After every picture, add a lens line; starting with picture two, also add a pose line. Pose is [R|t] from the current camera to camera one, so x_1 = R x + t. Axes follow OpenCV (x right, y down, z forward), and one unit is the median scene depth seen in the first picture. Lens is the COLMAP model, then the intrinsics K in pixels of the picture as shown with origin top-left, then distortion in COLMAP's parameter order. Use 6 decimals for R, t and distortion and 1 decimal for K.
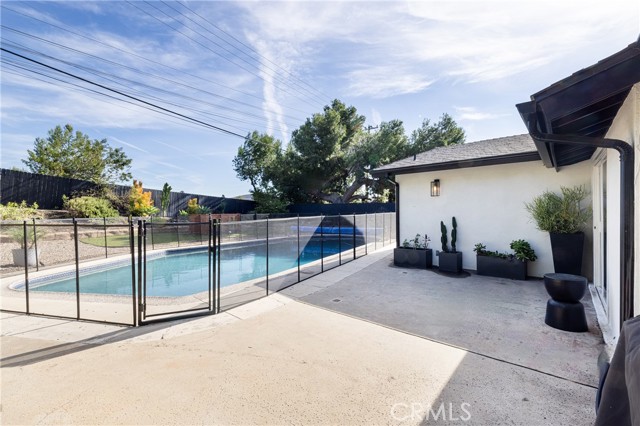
lens RADIAL K [[278.5, 0, 322.7], [0, 278.5, 213.3], [0, 0, 1]] dist [0.003316, 0.000553]
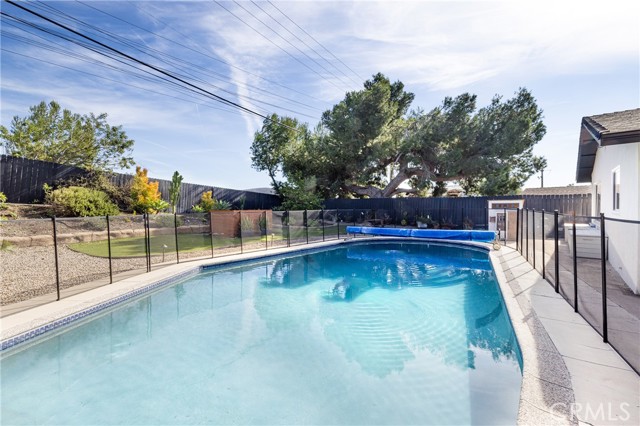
lens RADIAL K [[274.3, 0, 317.2], [0, 274.3, 212.6], [0, 0, 1]] dist [-0.000111, -0.000213]
pose [[0.999838, 0.003646, 0.017605, -0.173262], [-0.003852, 0.999924, 0.011699, -0.000616], [-0.017561, -0.011764, 0.999777, 0.206036]]
